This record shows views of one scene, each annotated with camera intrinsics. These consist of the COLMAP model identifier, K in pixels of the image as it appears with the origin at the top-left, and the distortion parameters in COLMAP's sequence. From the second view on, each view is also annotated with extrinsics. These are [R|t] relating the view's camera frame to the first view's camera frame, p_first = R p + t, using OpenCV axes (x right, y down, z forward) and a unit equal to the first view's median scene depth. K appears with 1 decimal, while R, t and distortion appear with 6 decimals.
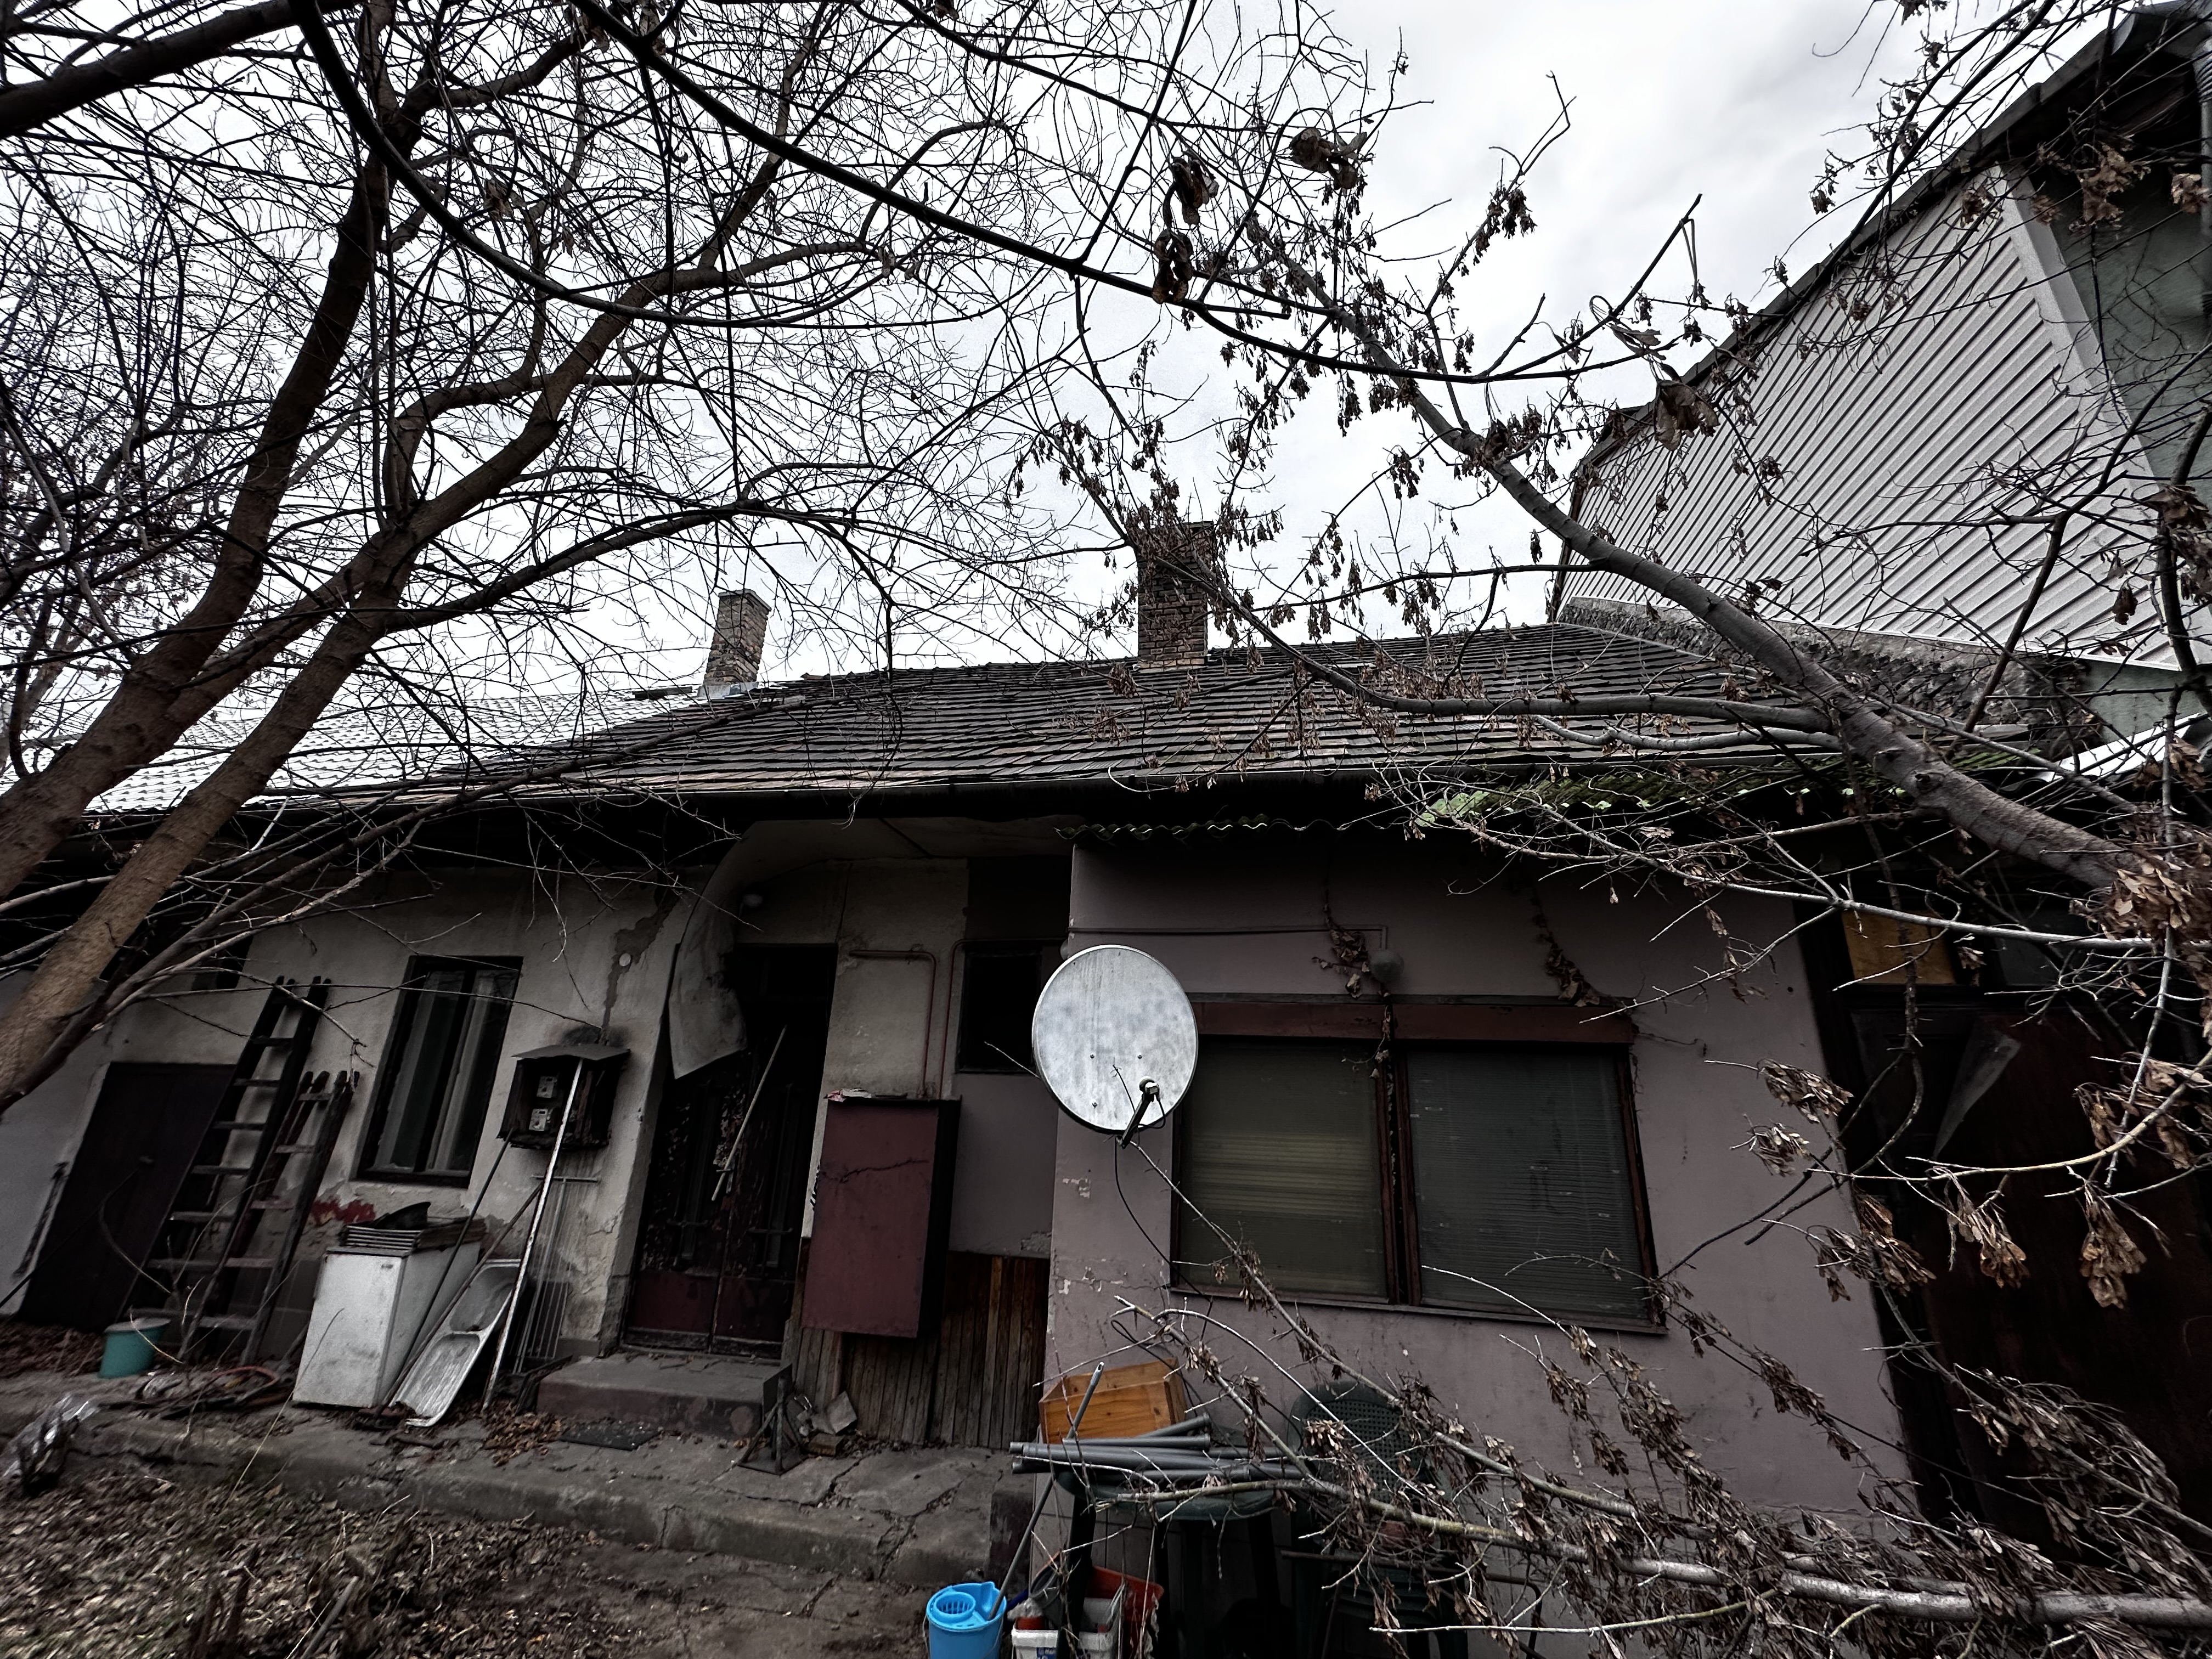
lens RADIAL K [[878.0, 0, 1113.9], [0, 878.0, 830.1], [0, 0, 1]] dist [-0.001528, 0.000550]
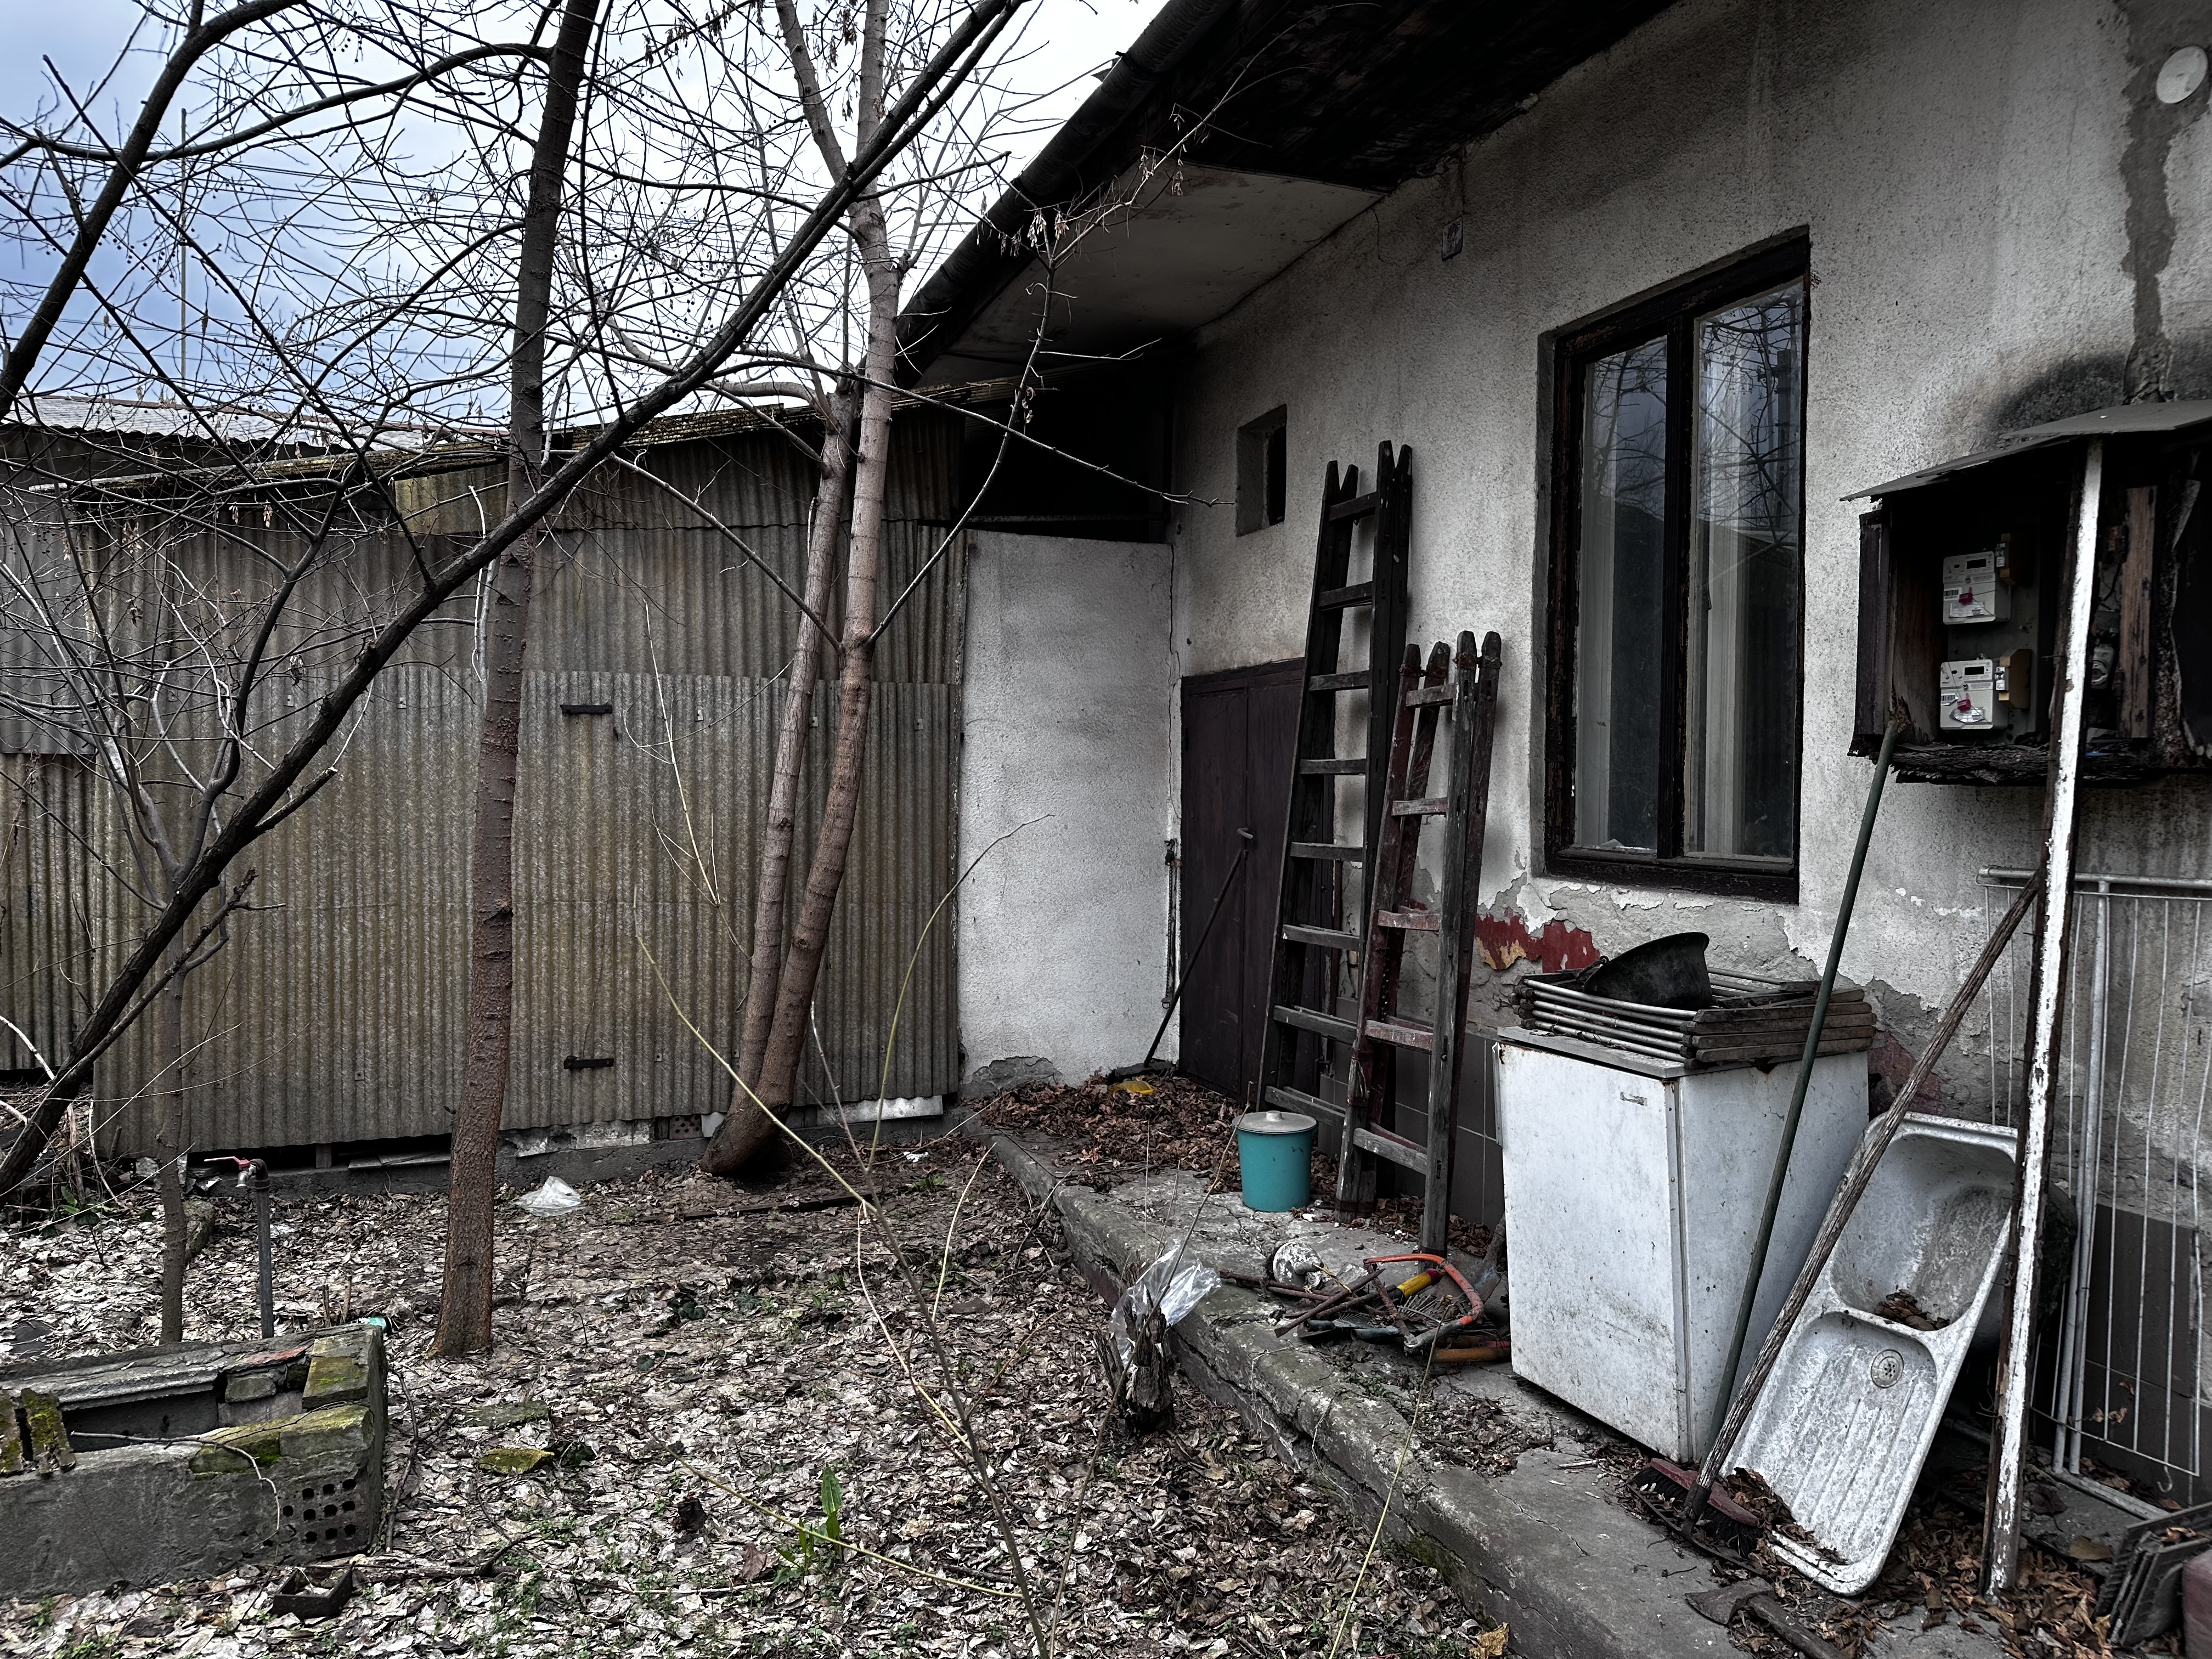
lens RADIAL K [[1550.8, 0, 1087.3], [0, 1550.8, 828.4], [0, 0, 1]] dist [0.045040, -0.039771]
pose [[0.519013, -0.004938, -0.854752, -0.359854], [0.276803, 0.947069, 0.162606, 0.206010], [0.808706, -0.320993, 0.492908, 0.485880]]
